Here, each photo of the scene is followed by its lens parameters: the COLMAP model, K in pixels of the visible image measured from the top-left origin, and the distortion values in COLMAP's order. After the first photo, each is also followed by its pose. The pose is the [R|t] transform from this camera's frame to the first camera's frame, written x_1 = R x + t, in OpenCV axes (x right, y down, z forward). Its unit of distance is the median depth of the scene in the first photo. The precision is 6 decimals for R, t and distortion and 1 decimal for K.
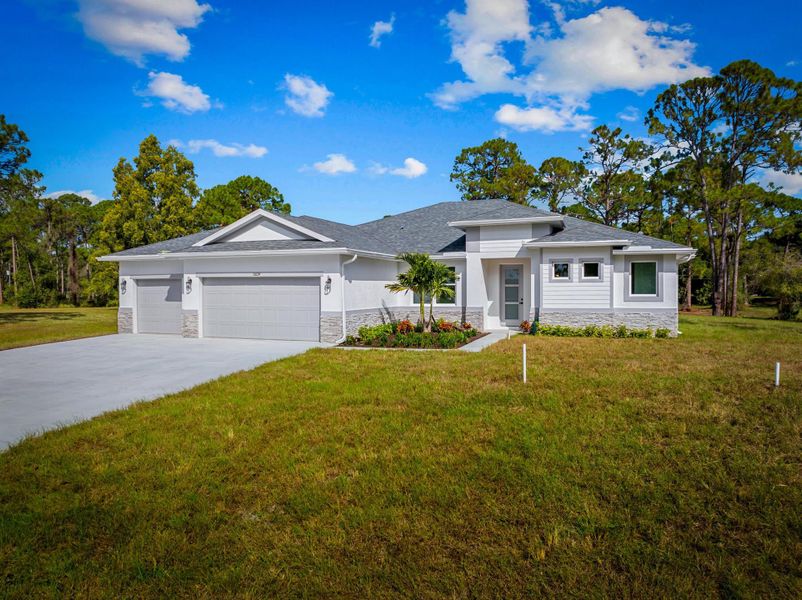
lens RADIAL K [[600.7, 0, 401.0], [0, 600.7, 300.0], [0, 0, 1]] dist [-0.030621, -0.003715]
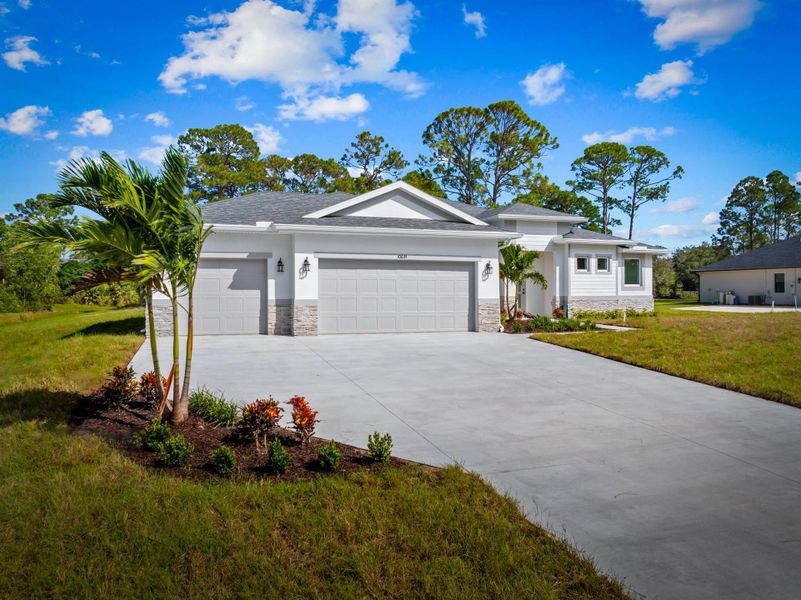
lens RADIAL K [[610.2, 0, 401.0], [0, 610.2, 266.7], [0, 0, 1]] dist [0.007219, 0.000682]
pose [[0.756025, 0.027975, 0.653945, -0.773948], [0.007615, 0.998643, -0.051524, 0.014903], [-0.654499, 0.043933, 0.754786, 0.333539]]
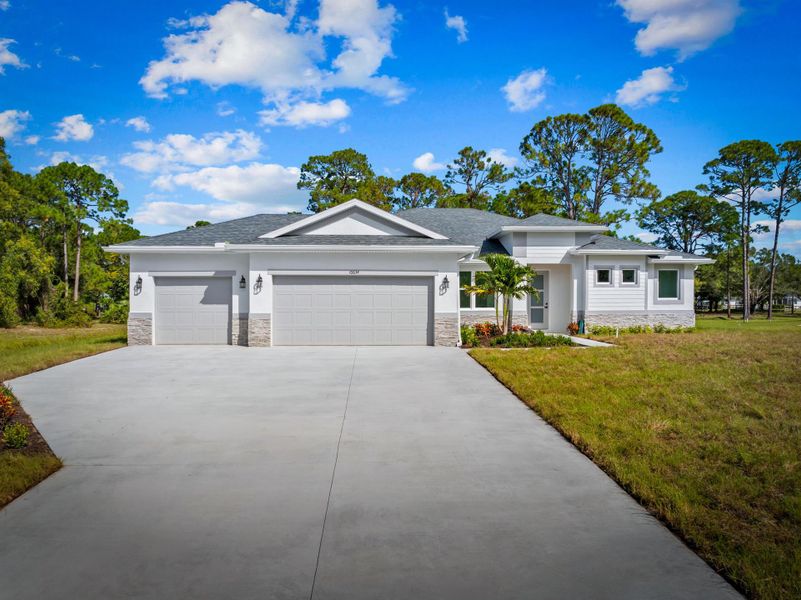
lens RADIAL K [[600.0, 0, 400.5], [0, 600.0, 300.0], [0, 0, 1]] dist [-0.030621, -0.003715]
pose [[0.909039, 0.004992, 0.416680, -0.523534], [0.004826, 0.999735, -0.022505, 0.017038], [-0.416682, 0.022469, 0.908775, 0.162824]]
